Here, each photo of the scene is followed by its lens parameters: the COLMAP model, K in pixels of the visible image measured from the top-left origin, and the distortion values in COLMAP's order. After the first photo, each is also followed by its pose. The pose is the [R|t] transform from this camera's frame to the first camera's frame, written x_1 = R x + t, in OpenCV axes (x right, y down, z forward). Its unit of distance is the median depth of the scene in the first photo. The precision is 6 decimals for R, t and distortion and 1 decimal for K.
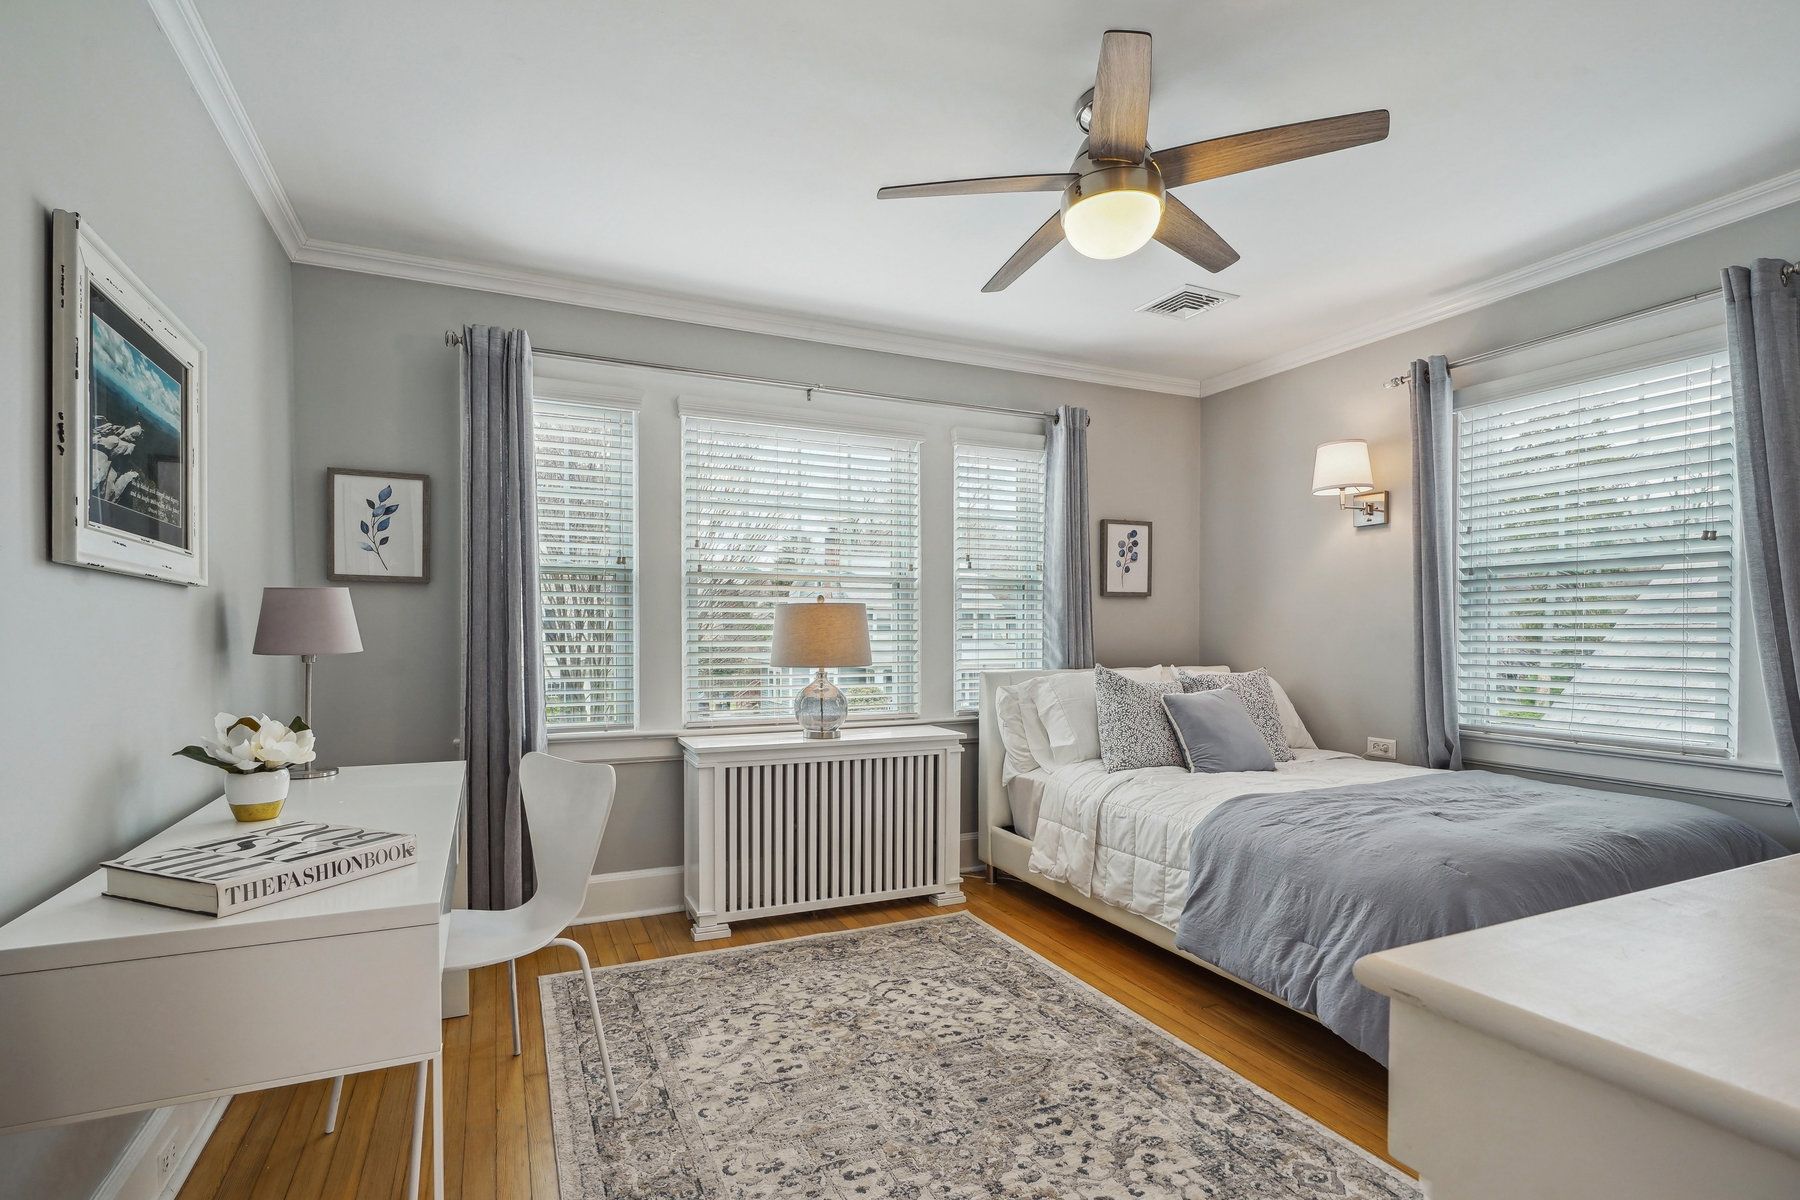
lens RADIAL K [[857.6, 0, 899.2], [0, 857.6, 633.2], [0, 0, 1]] dist [-0.000936, 0.000086]
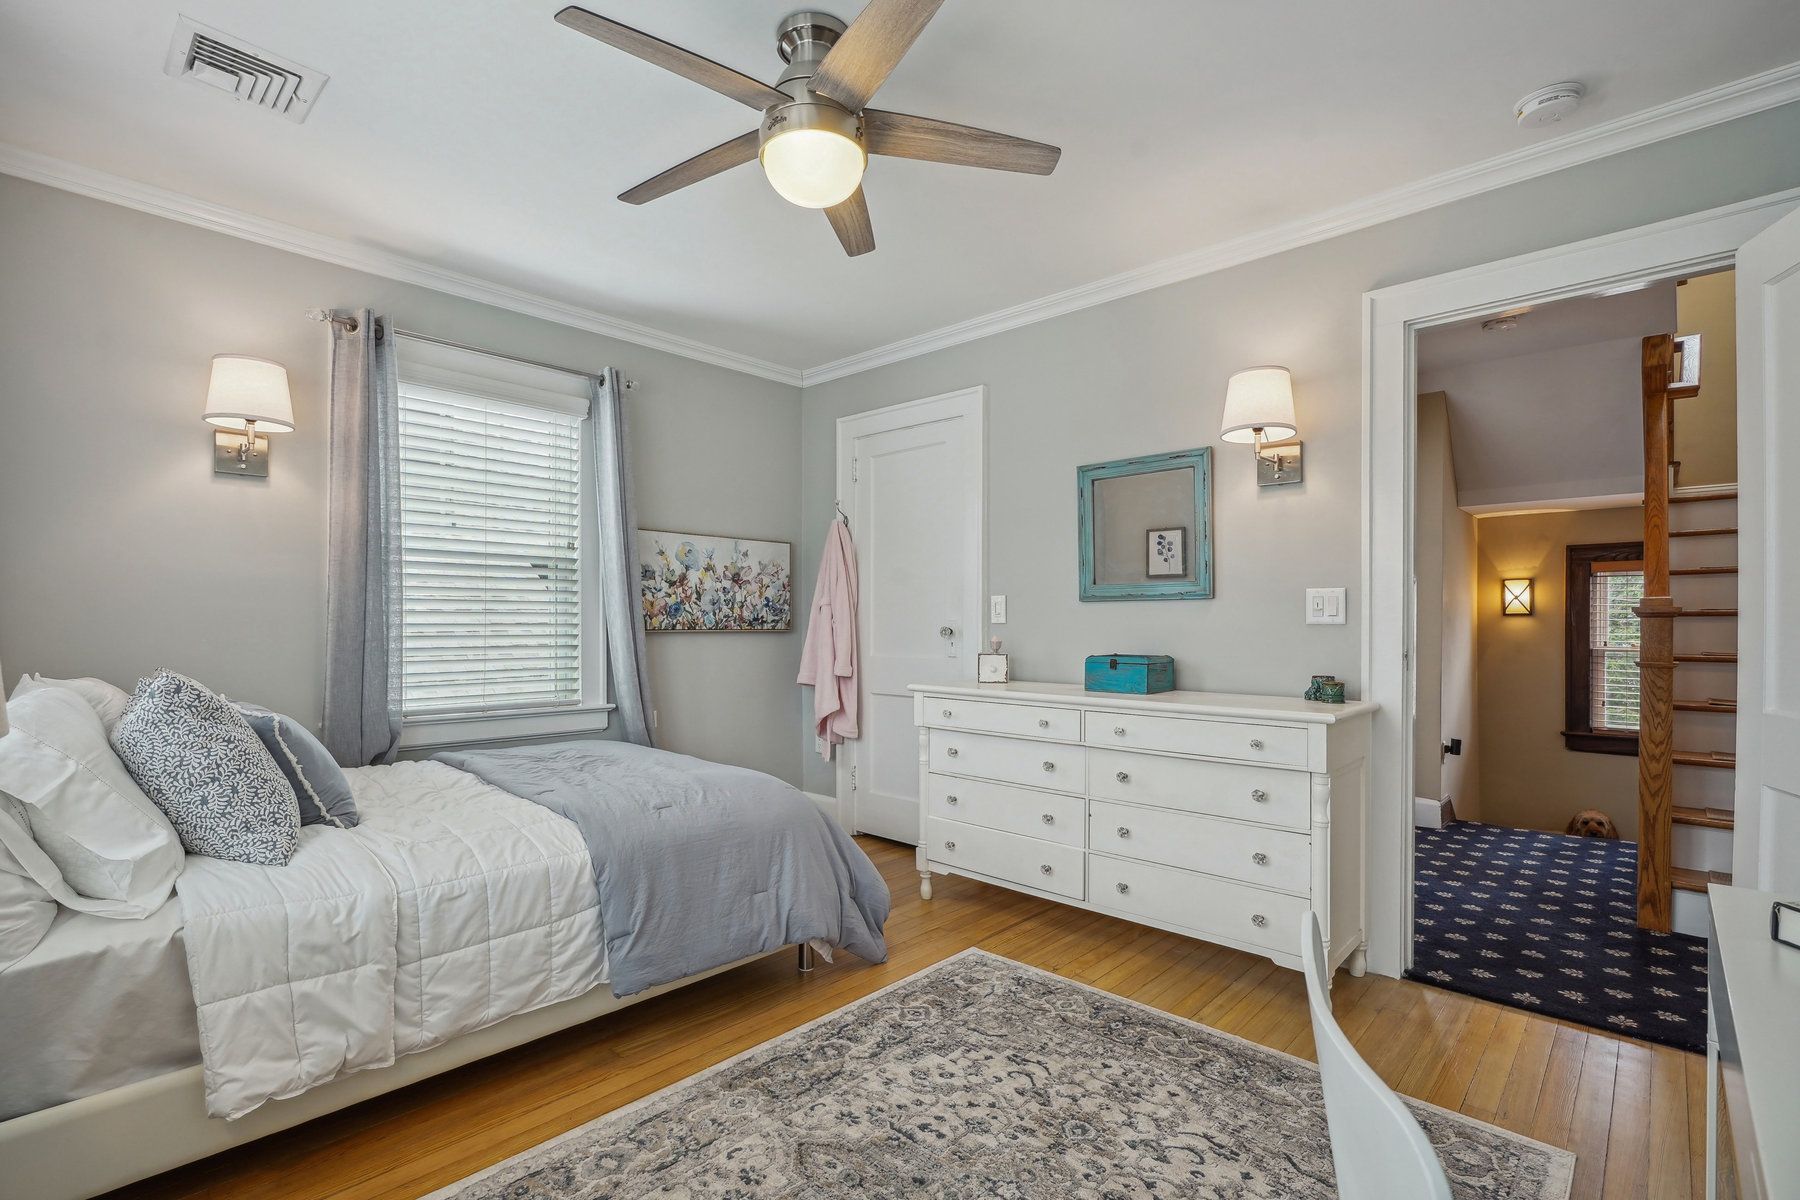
lens RADIAL K [[824.6, 0, 891.8], [0, 824.6, 621.5], [0, 0, 1]] dist [-0.003953, -0.000116]
pose [[-0.363840, -0.004001, 0.931453, -0.576518], [-0.004558, 0.999986, 0.002515, 0.001757], [-0.931450, -0.003331, -0.363853, 1.199946]]
